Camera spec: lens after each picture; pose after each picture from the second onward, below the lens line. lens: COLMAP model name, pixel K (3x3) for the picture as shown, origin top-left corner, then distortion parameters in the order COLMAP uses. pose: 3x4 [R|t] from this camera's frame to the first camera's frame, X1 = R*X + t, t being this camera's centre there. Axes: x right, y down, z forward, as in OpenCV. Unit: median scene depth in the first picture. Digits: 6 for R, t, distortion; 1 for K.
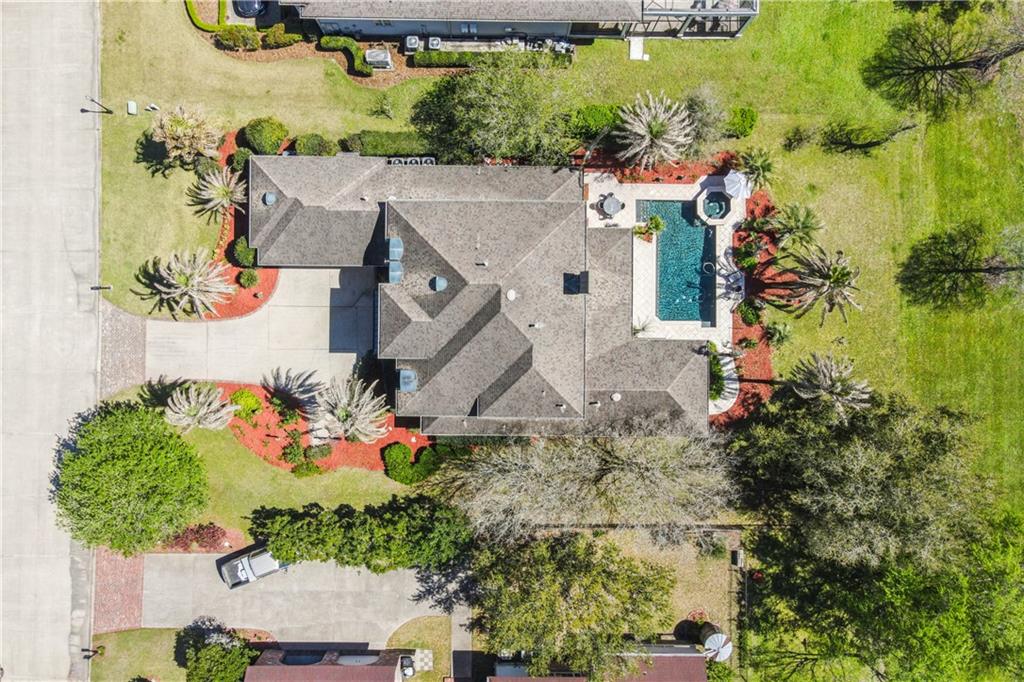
lens RADIAL K [[742.9, 0, 519.3], [0, 742.9, 338.5], [0, 0, 1]] dist [0.016002, 0.018519]
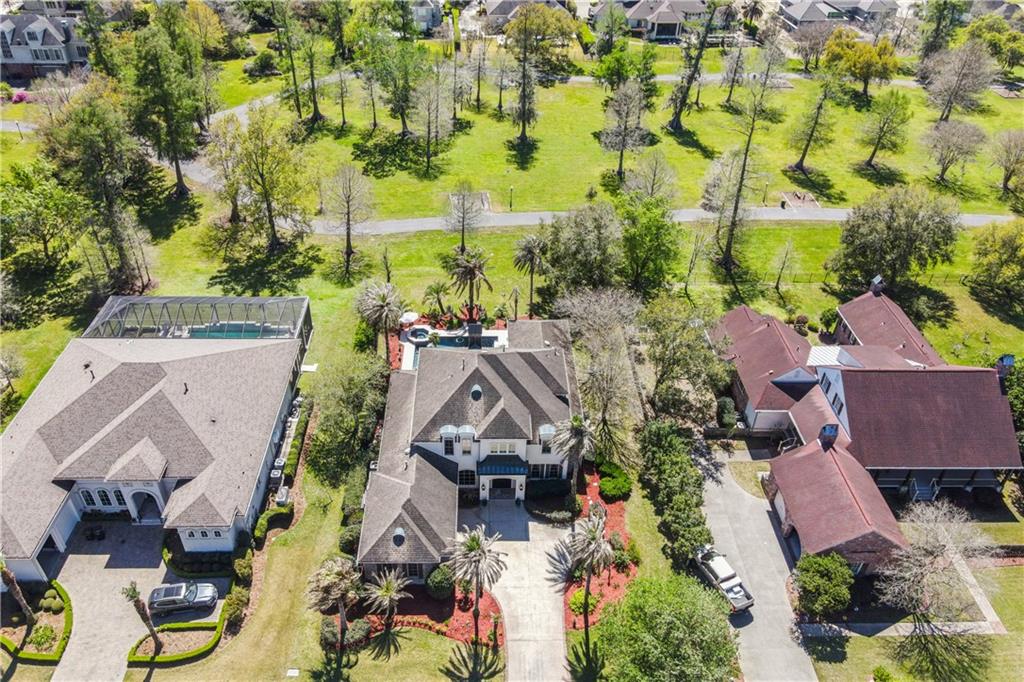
lens RADIAL K [[742.9, 0, 509.2], [0, 742.9, 340.0], [0, 0, 1]] dist [0.016002, 0.018519]
pose [[-0.041146, -0.610962, 0.790590, -0.973207], [0.998796, -0.003995, 0.048895, -0.067134], [-0.026715, 0.791650, 0.610391, 0.055181]]
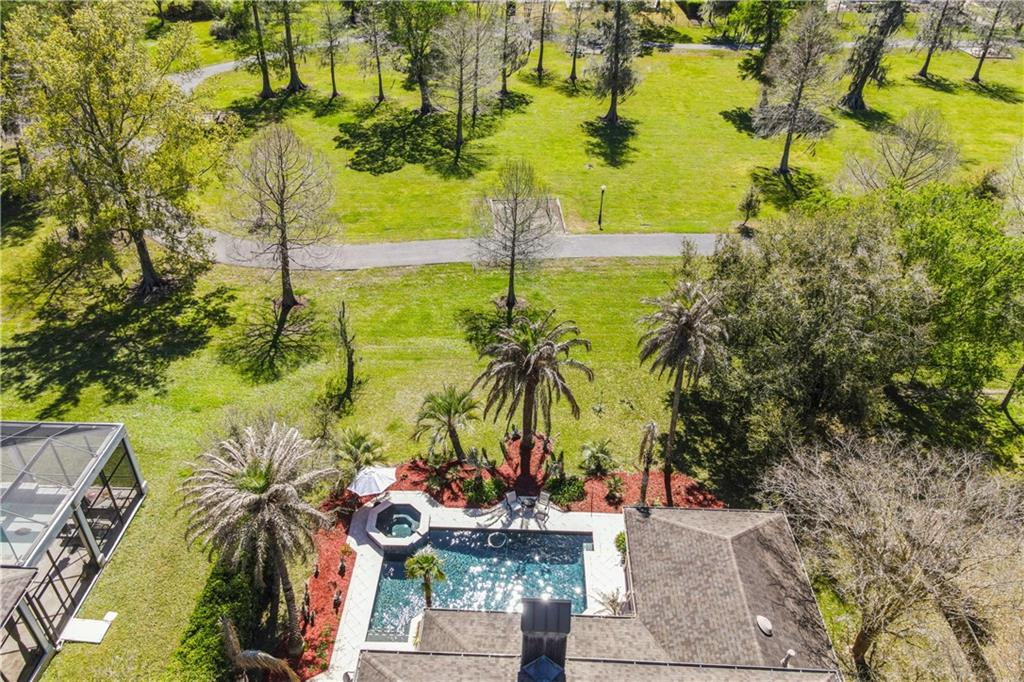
lens RADIAL K [[742.9, 0, 503.0], [0, 742.9, 339.6], [0, 0, 1]] dist [0.016002, 0.018519]
pose [[0.030317, -0.579224, 0.814605, -0.153506], [0.999478, 0.026704, -0.018209, -0.082632], [-0.011207, 0.814731, 0.579731, 0.506852]]
